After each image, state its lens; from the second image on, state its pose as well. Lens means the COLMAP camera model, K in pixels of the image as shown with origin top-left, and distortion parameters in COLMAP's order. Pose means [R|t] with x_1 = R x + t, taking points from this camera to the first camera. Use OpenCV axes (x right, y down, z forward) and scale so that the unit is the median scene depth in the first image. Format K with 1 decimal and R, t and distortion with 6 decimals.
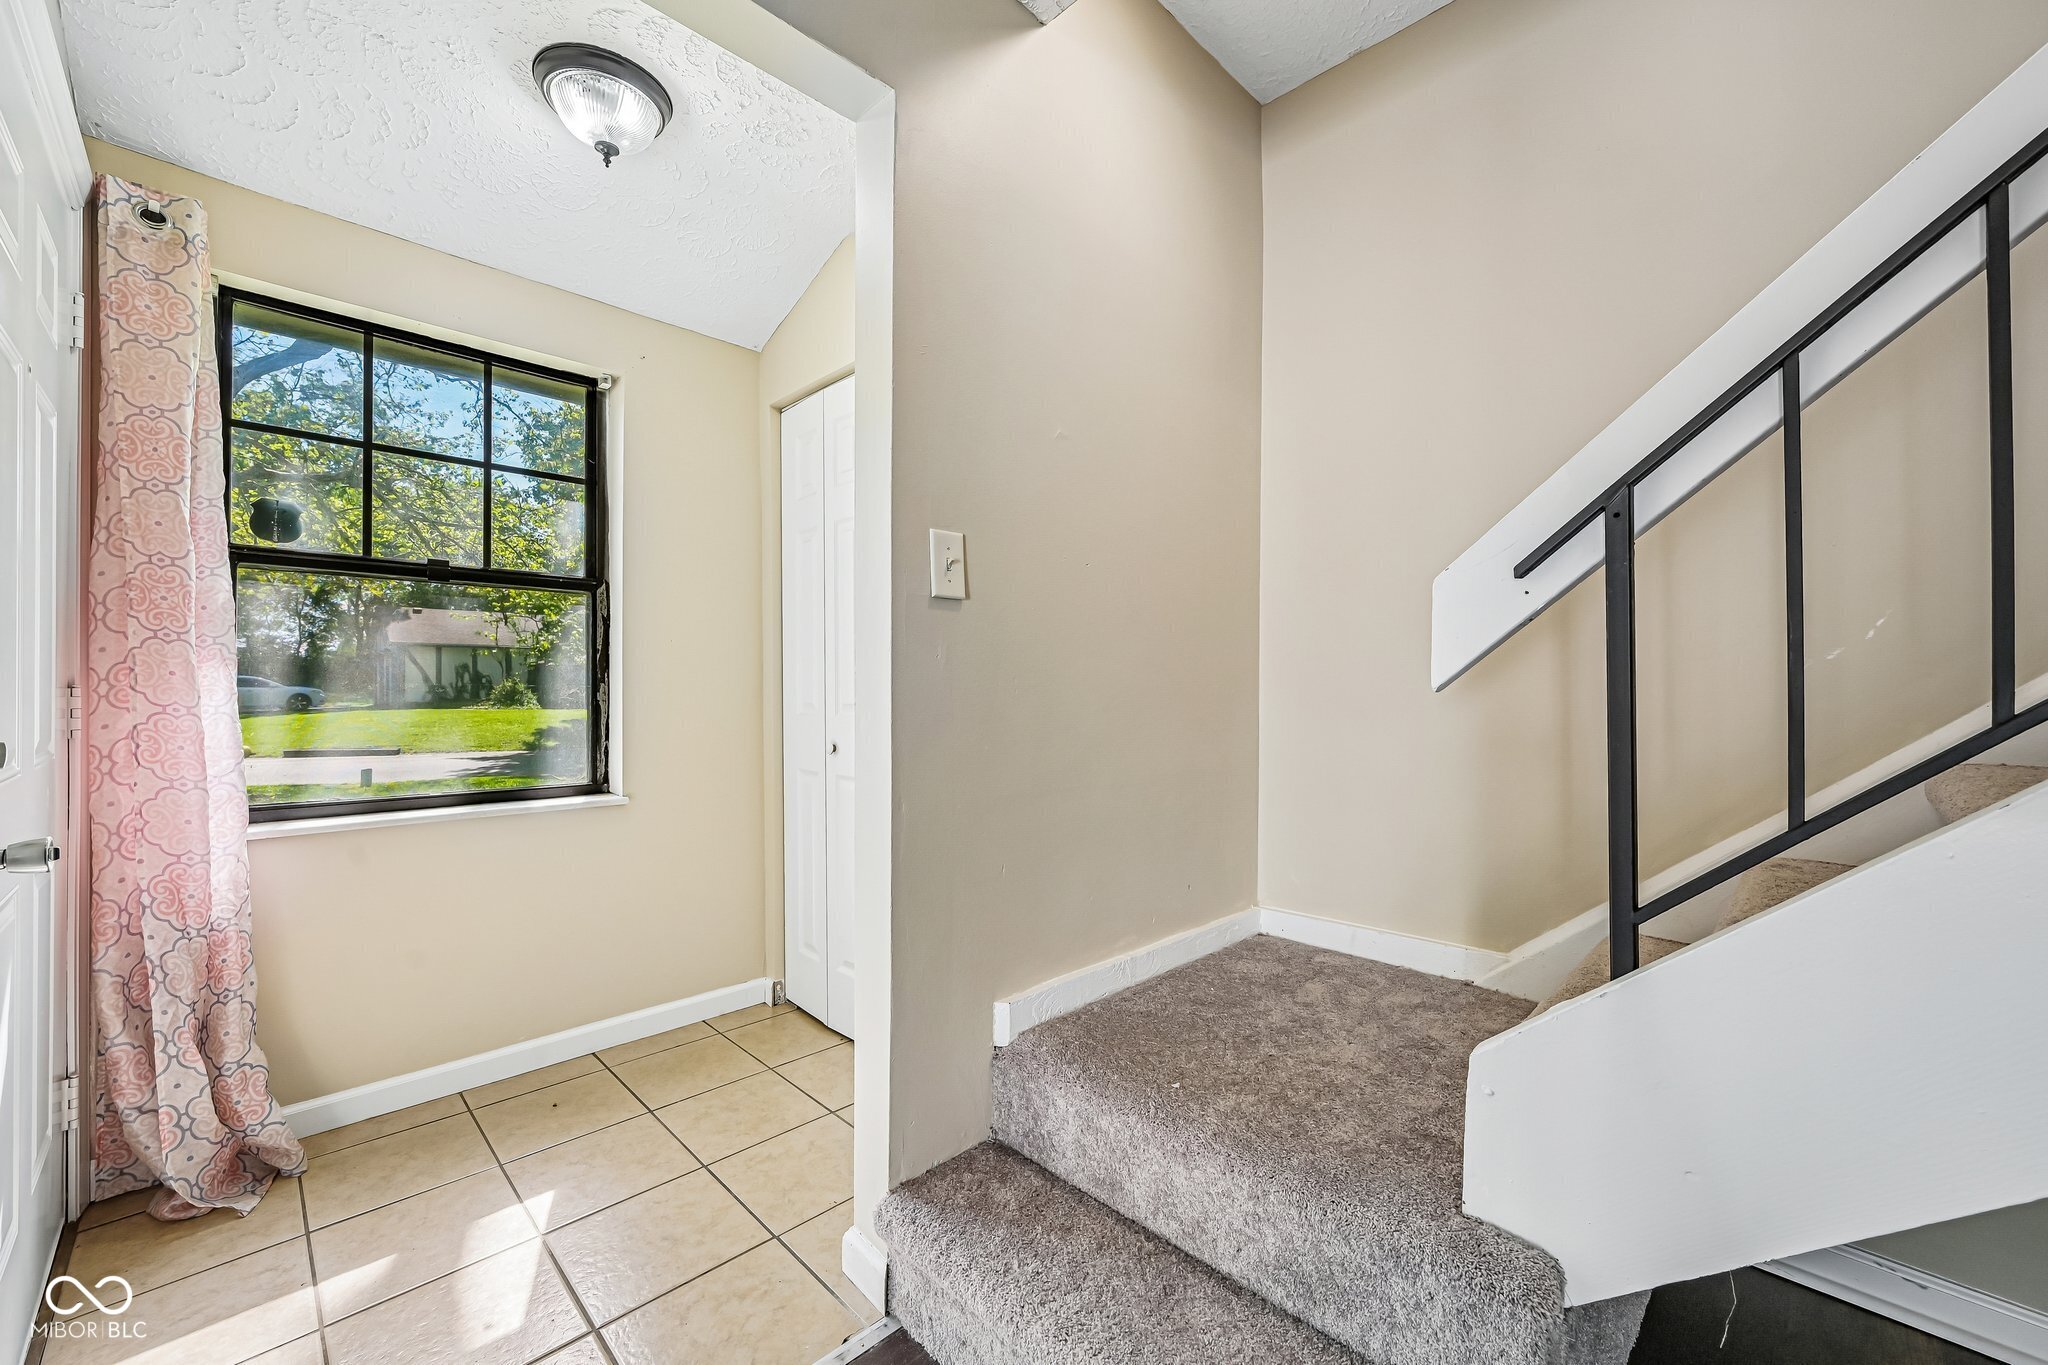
lens RADIAL K [[805.8, 0, 1017.7], [0, 805.8, 684.2], [0, 0, 1]] dist [0.000716, 0.000006]
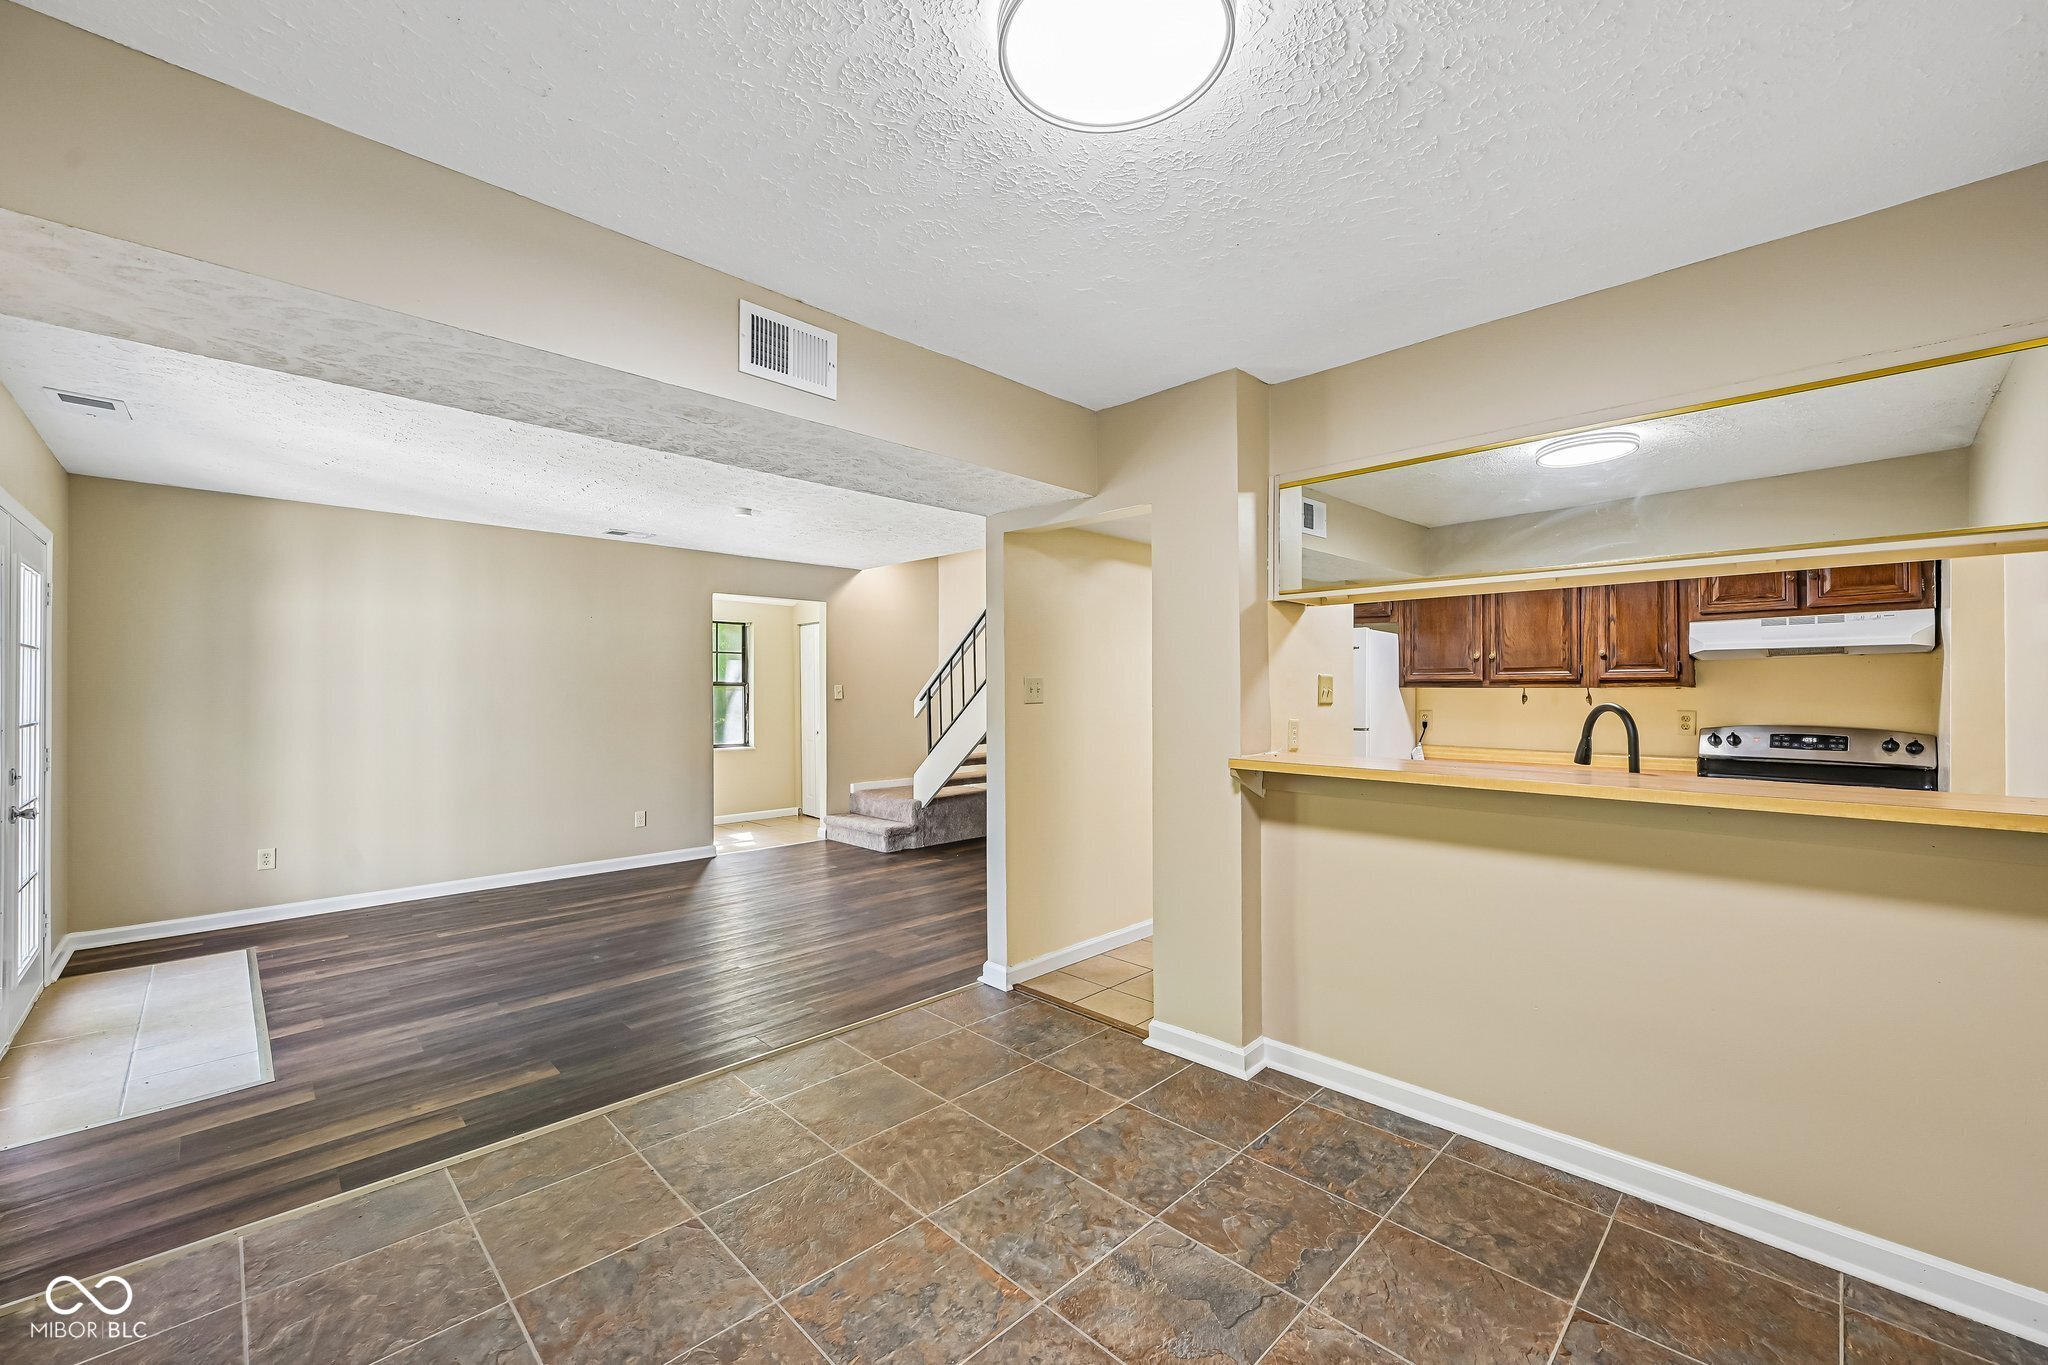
lens RADIAL K [[802.2, 0, 1027.8], [0, 802.2, 685.5], [0, 0, 1]] dist [0.001189, 0.000210]
pose [[0.999831, -0.005806, 0.017421, 1.002548], [0.005861, 0.999978, -0.003083, -0.169707], [-0.017403, 0.003184, 0.999843, -3.987814]]
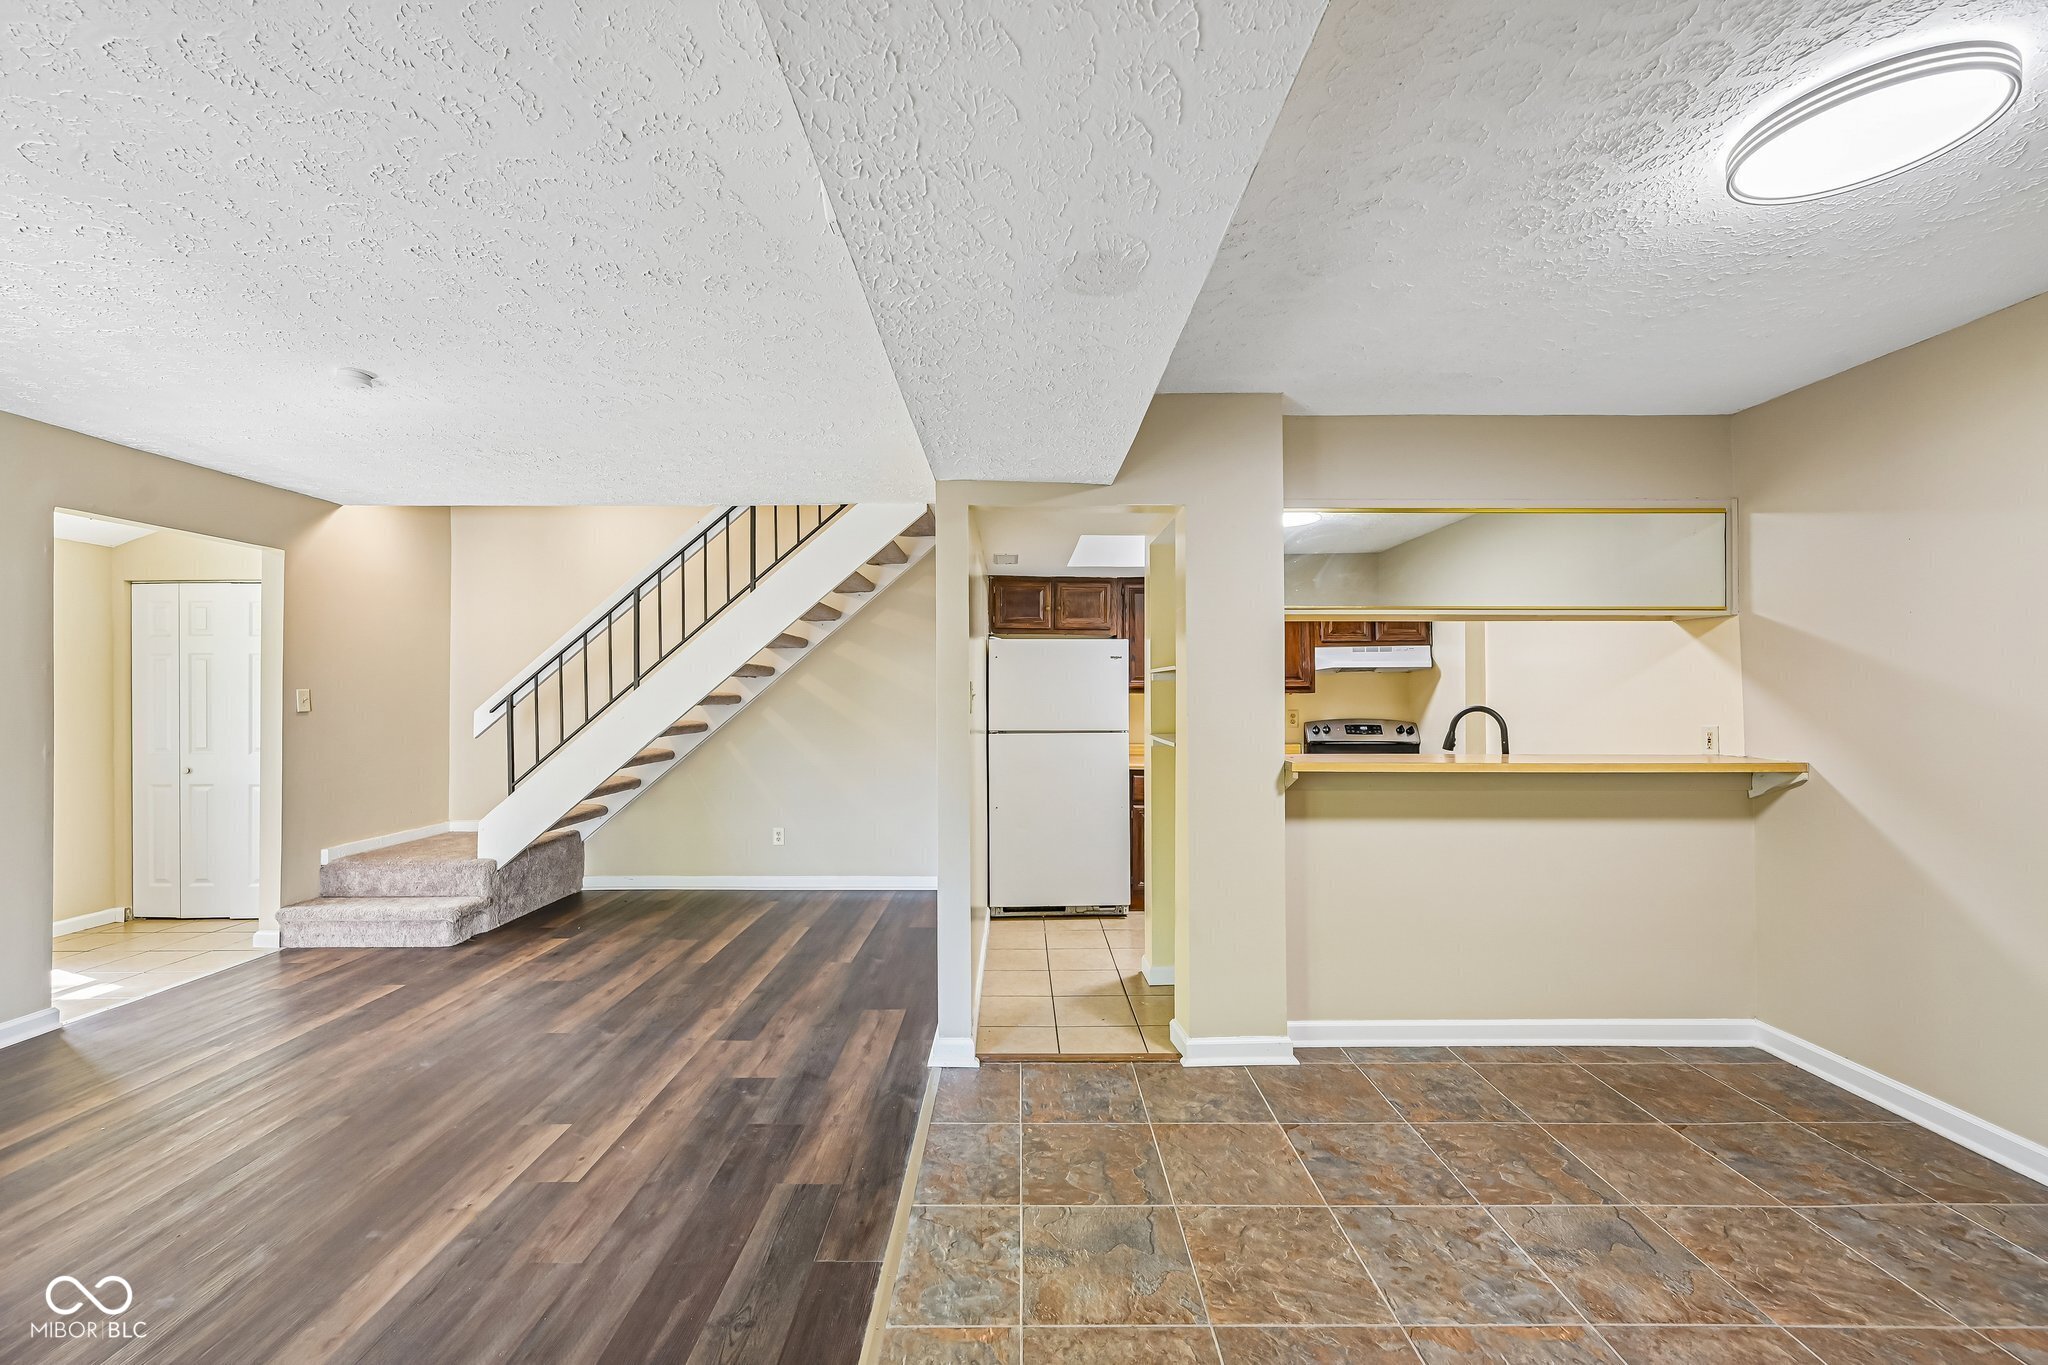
lens RADIAL K [[805.8, 0, 1017.7], [0, 805.8, 684.2], [0, 0, 1]] dist [0.000716, 0.000006]
pose [[0.698613, 0.001581, 0.715498, -0.381854], [0.003499, 0.999978, -0.005626, -0.186595], [-0.715492, 0.006434, 0.698592, -3.026603]]
